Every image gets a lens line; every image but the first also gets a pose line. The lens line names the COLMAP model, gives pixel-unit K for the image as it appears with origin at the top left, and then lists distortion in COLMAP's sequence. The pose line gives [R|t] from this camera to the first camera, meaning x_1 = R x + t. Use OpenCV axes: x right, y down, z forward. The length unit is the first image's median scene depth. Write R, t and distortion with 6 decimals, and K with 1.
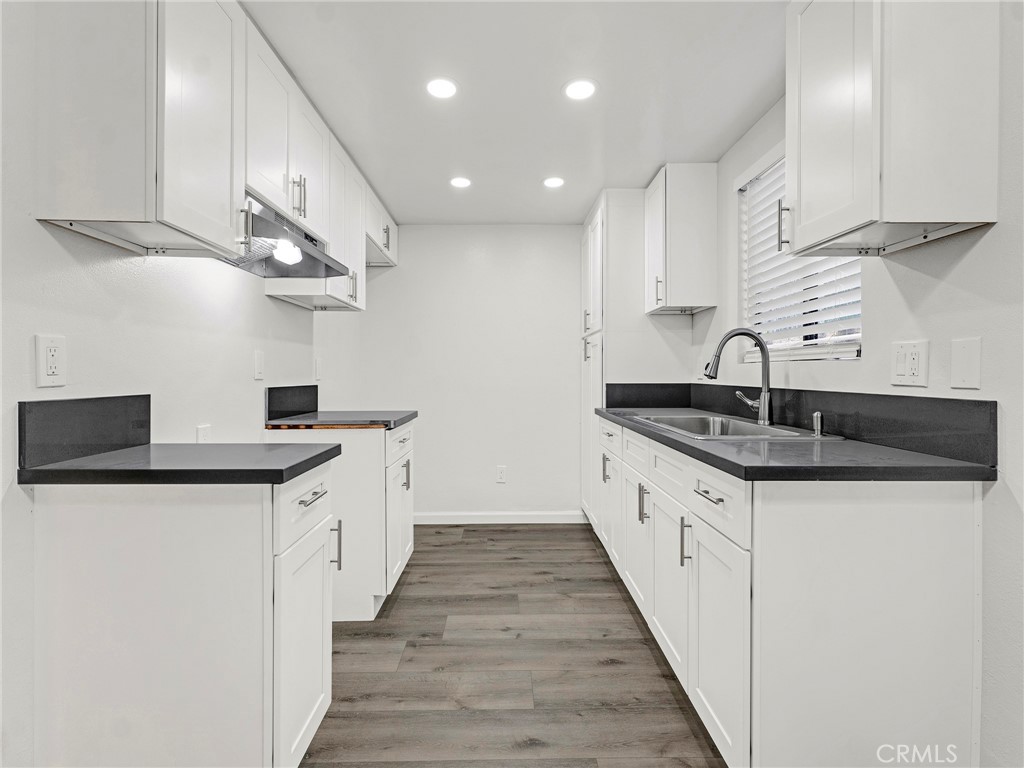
lens RADIAL K [[470.9, 0, 511.6], [0, 470.9, 378.4], [0, 0, 1]] dist [0.009769, -0.001238]
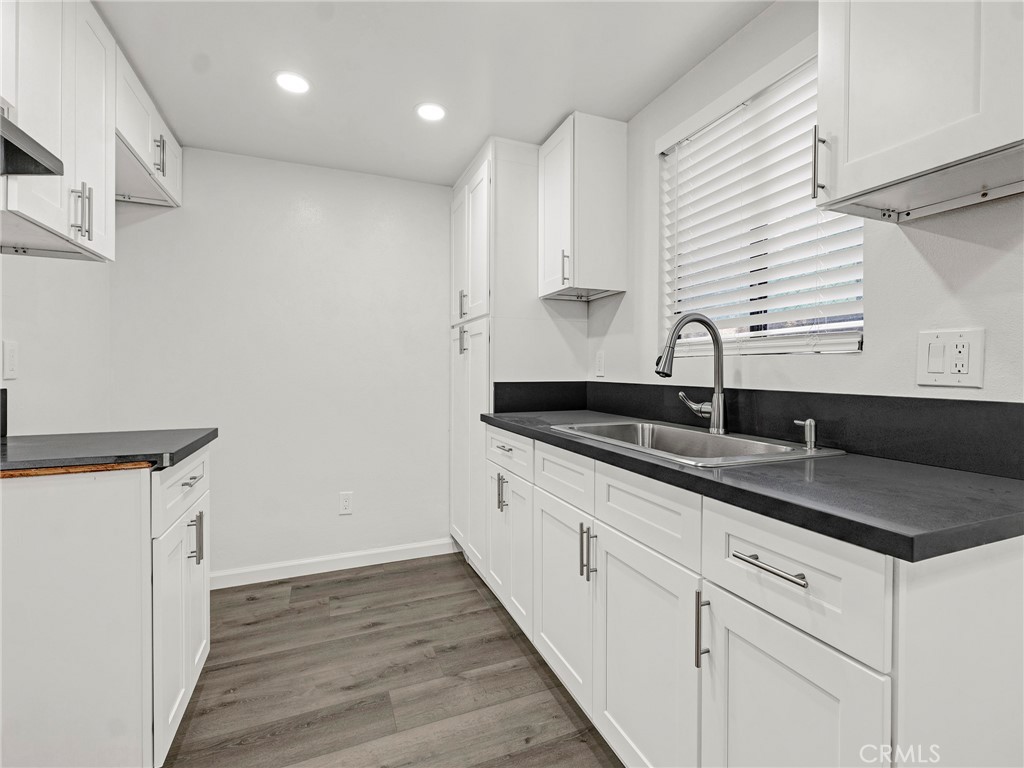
lens RADIAL K [[470.9, 0, 515.1], [0, 470.9, 374.0], [0, 0, 1]] dist [0.009769, -0.001238]
pose [[0.931432, 0.000623, 0.363916, -0.067134], [-0.000083, 0.999999, -0.001499, -0.002223], [-0.363916, 0.001366, 0.931431, 0.299270]]
